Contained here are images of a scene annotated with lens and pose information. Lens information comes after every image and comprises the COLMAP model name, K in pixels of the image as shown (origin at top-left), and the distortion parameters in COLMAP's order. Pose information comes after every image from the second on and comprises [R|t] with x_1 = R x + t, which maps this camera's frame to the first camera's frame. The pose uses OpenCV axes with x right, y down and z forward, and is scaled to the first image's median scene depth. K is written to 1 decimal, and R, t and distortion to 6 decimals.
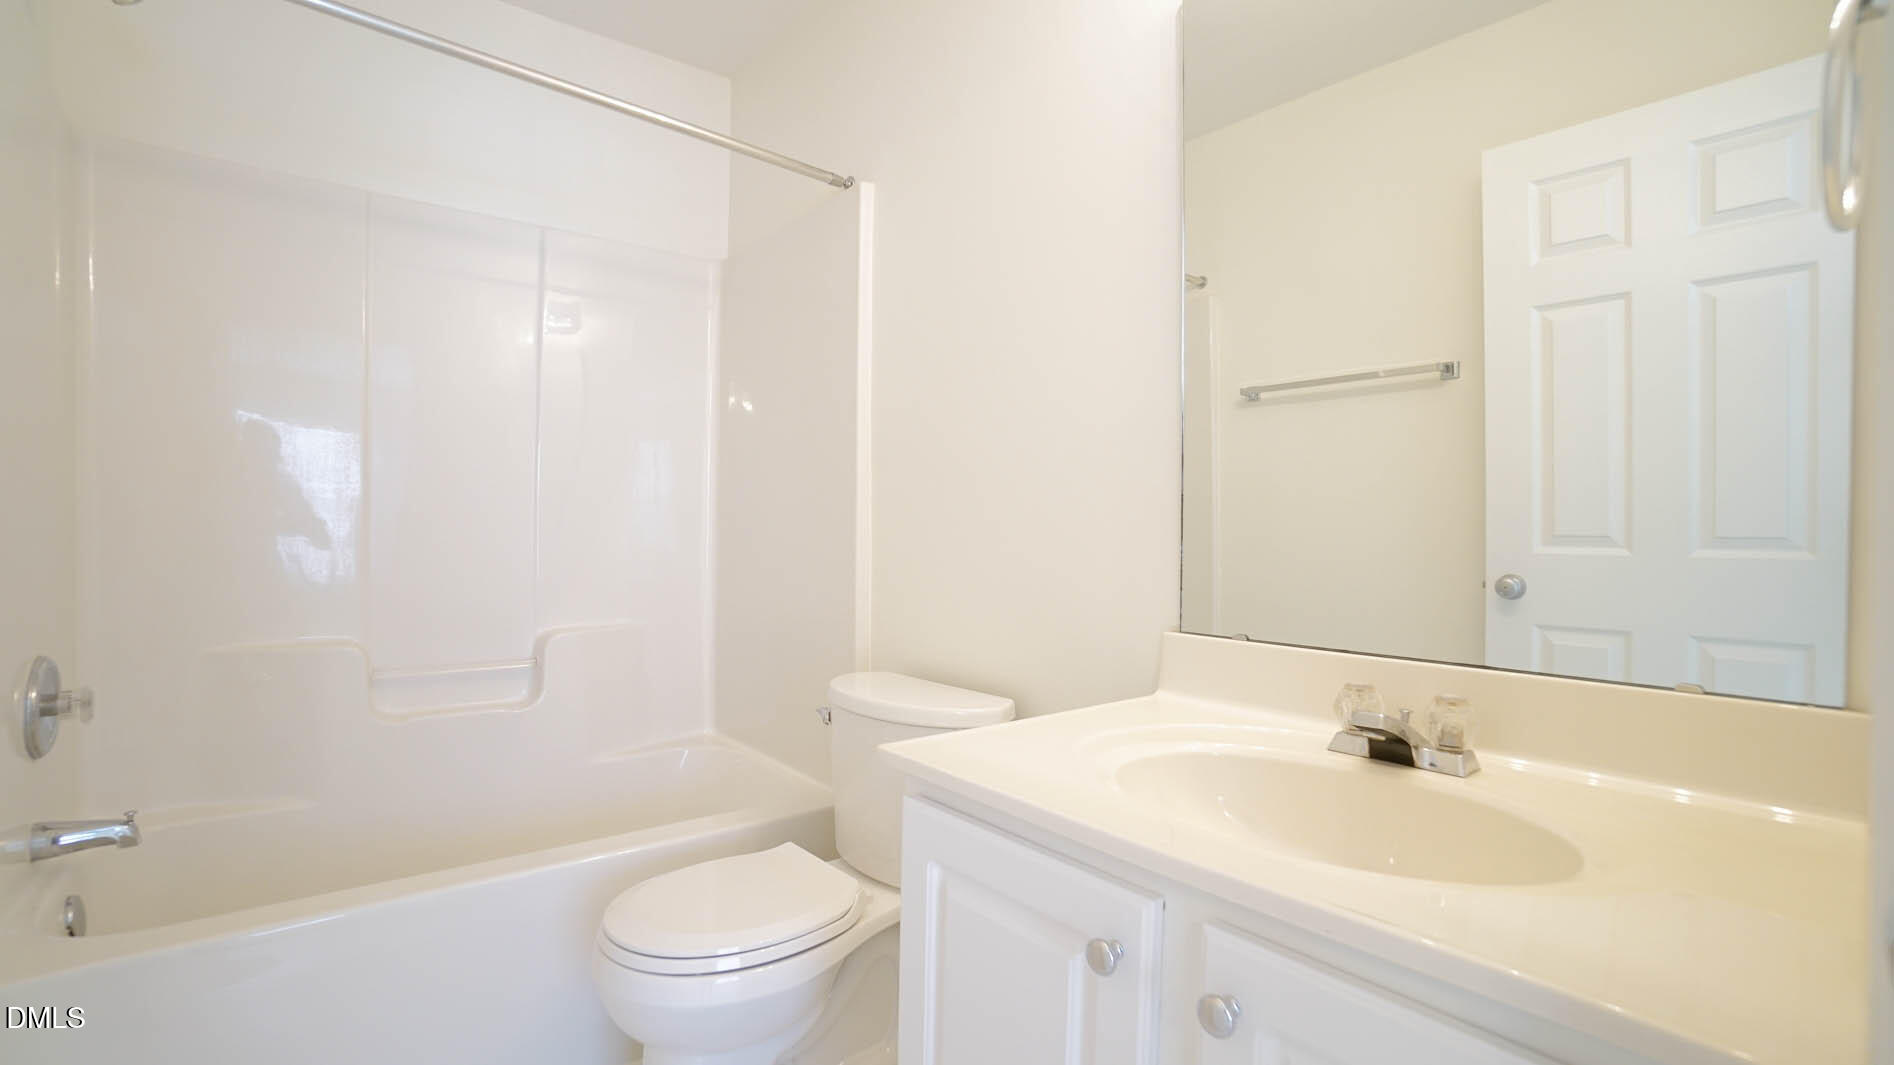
lens RADIAL K [[841.0, 0, 931.0], [0, 841.0, 537.5], [0, 0, 1]] dist [-0.063881, 0.023744]
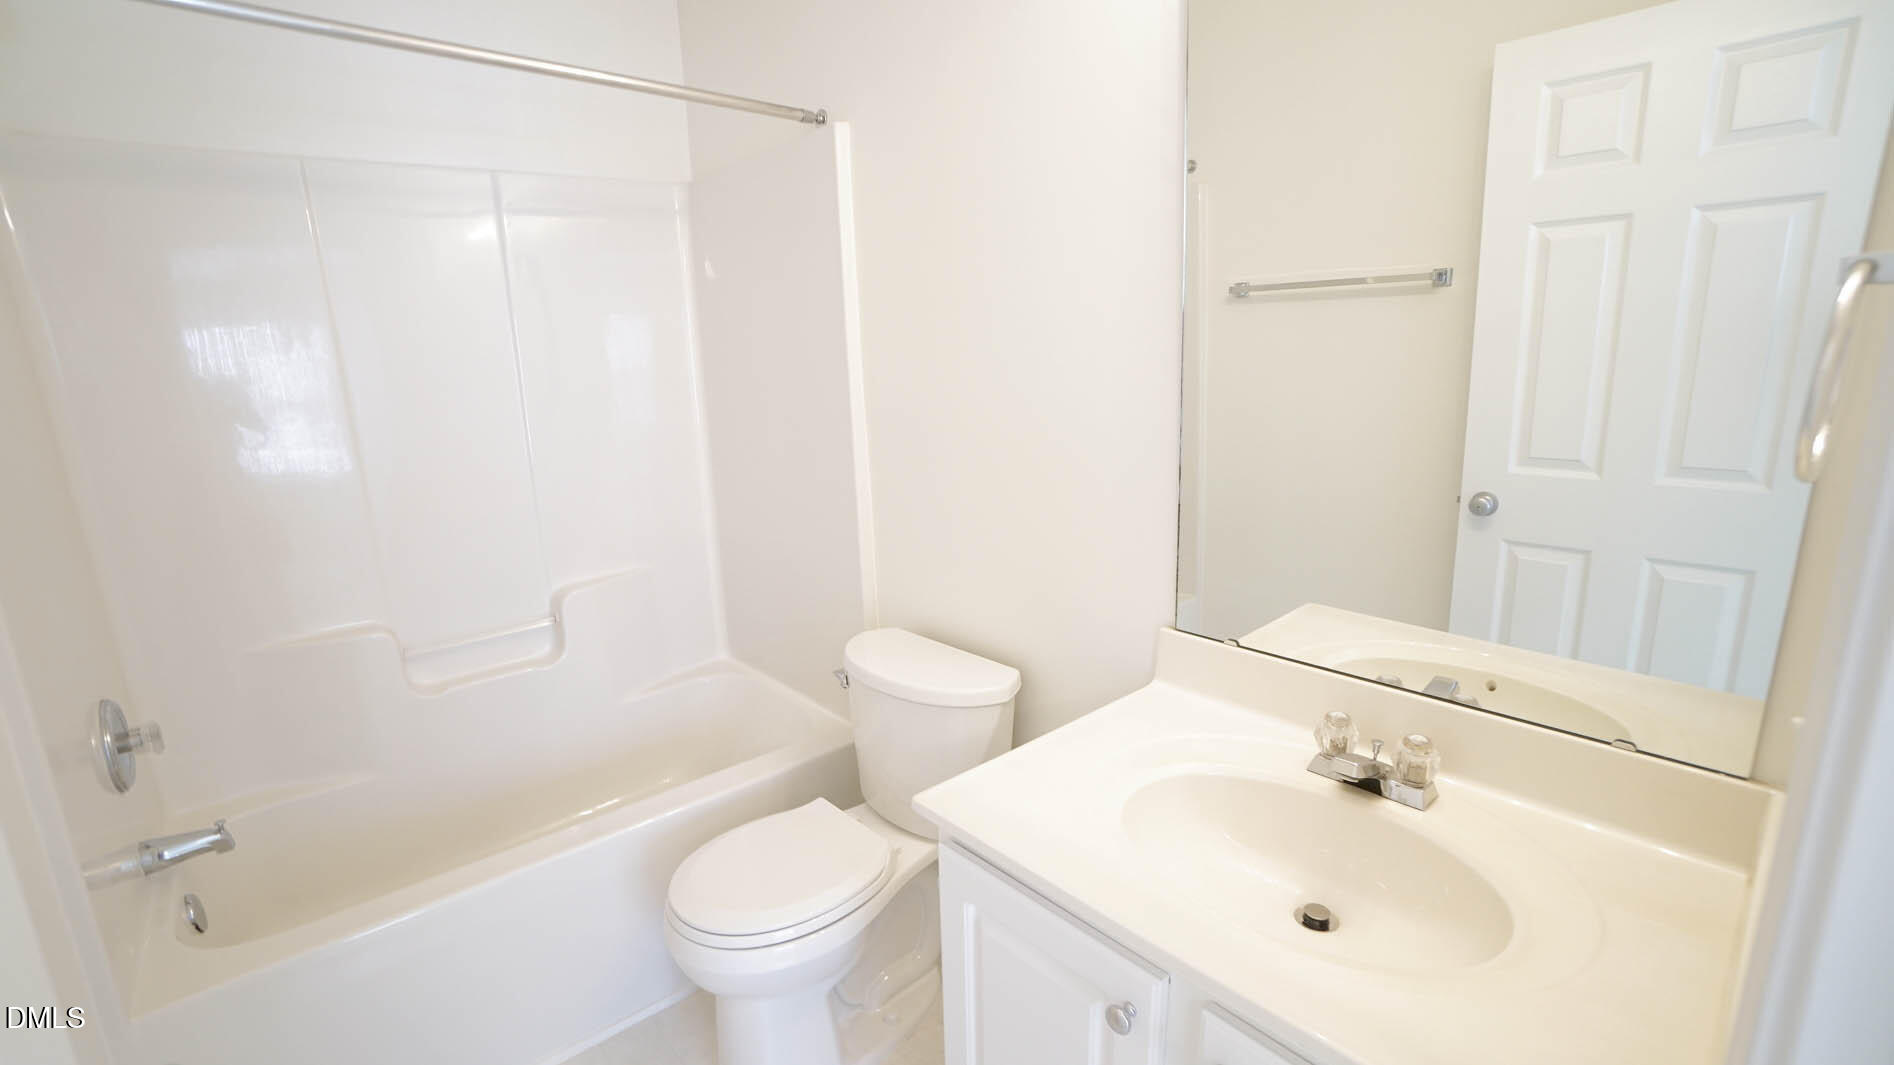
lens RADIAL K [[841.0, 0, 928.5], [0, 841.0, 536.7], [0, 0, 1]] dist [-0.063331, 0.023063]
pose [[0.998303, -0.055655, 0.017113, -0.023400], [0.050496, 0.973858, 0.221476, -0.193753], [-0.028991, -0.220236, 0.975016, -0.012508]]
